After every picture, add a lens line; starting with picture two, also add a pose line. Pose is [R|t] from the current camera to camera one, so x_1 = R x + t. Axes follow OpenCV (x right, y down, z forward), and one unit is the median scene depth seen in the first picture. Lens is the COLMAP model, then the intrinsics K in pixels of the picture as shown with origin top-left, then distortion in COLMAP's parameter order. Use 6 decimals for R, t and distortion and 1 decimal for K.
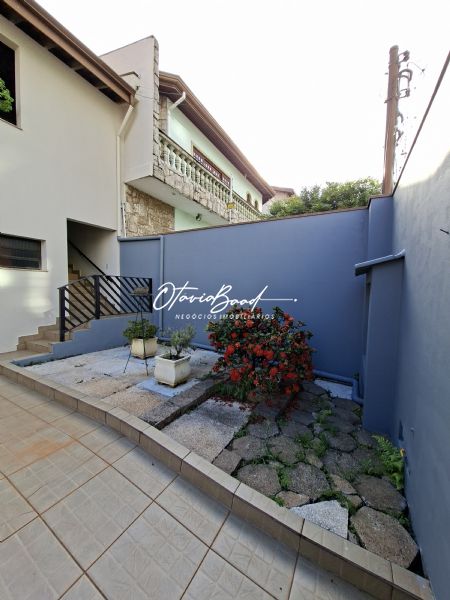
lens RADIAL K [[235.2, 0, 227.2], [0, 235.2, 306.3], [0, 0, 1]] dist [-0.009214, 0.000509]
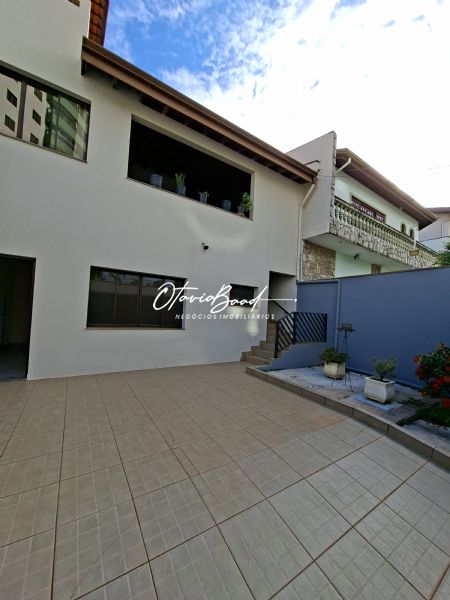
lens RADIAL K [[235.2, 0, 227.2], [0, 235.2, 306.3], [0, 0, 1]] dist [-0.009214, 0.000509]
pose [[0.883093, 0.013243, -0.469011, -0.199121], [-0.066525, 0.993037, -0.097220, -0.004439], [0.464458, 0.117055, 0.877825, -0.303933]]
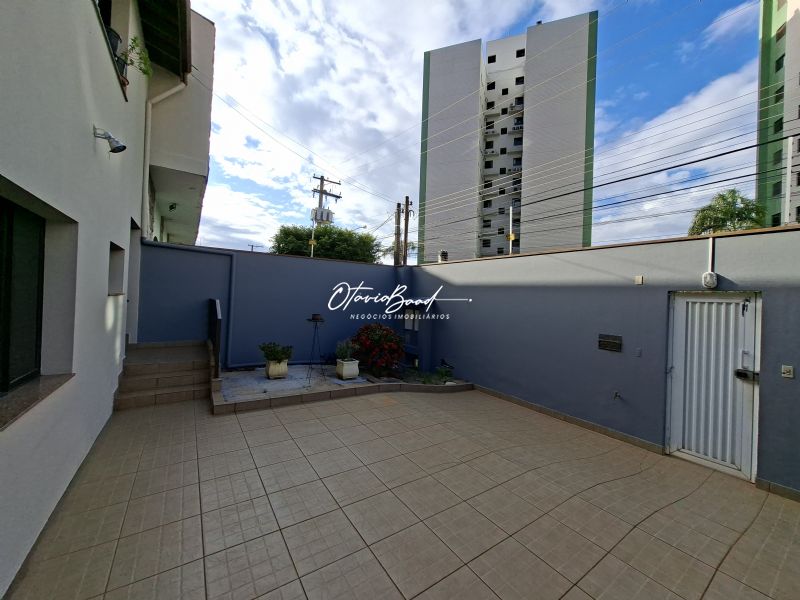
lens RADIAL K [[313.6, 0, 413.5], [0, 313.6, 298.8], [0, 0, 1]] dist [-0.009214, 0.000509]
pose [[0.430043, -0.005722, 0.902790, -0.993687], [0.034061, 0.999371, -0.009891, -0.078530], [-0.902165, 0.035003, 0.429968, -0.136040]]
